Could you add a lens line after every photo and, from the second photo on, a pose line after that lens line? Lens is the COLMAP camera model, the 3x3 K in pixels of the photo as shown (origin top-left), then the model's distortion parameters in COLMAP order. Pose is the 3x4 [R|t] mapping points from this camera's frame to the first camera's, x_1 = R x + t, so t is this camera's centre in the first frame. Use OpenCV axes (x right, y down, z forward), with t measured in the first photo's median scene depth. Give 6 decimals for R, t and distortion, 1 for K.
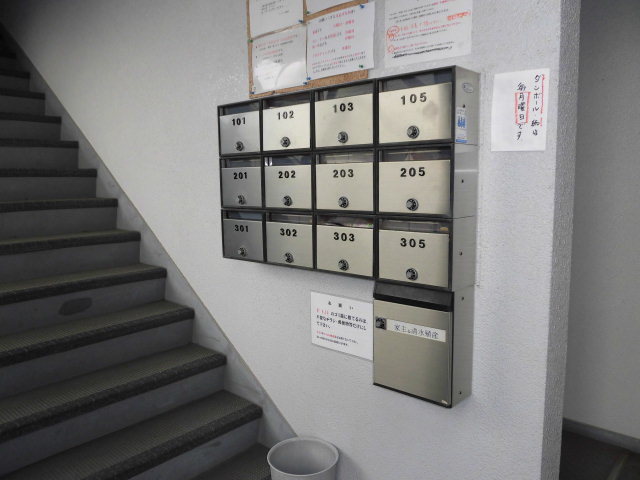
lens RADIAL K [[503.5, 0, 318.7], [0, 503.5, 237.3], [0, 0, 1]] dist [-0.032810, -0.003701]
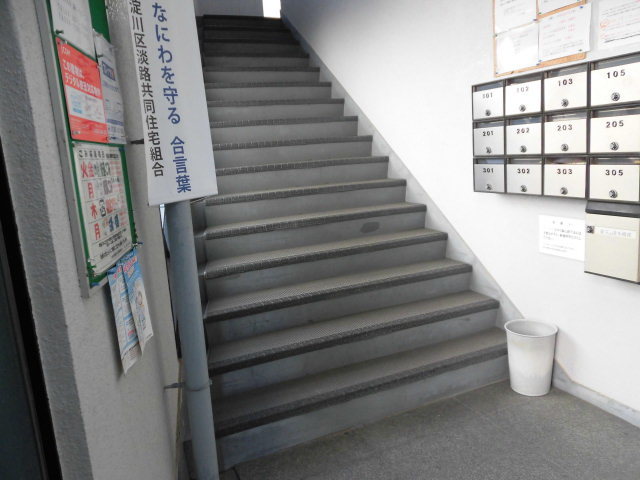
lens RADIAL K [[503.5, 0, 318.7], [0, 503.5, 237.3], [0, 0, 1]] dist [-0.032810, -0.003701]
pose [[0.909213, 0.022214, -0.415739, 0.007129], [0.008830, 0.997322, 0.072601, 0.070209], [0.416239, -0.069681, 0.906581, -0.562024]]
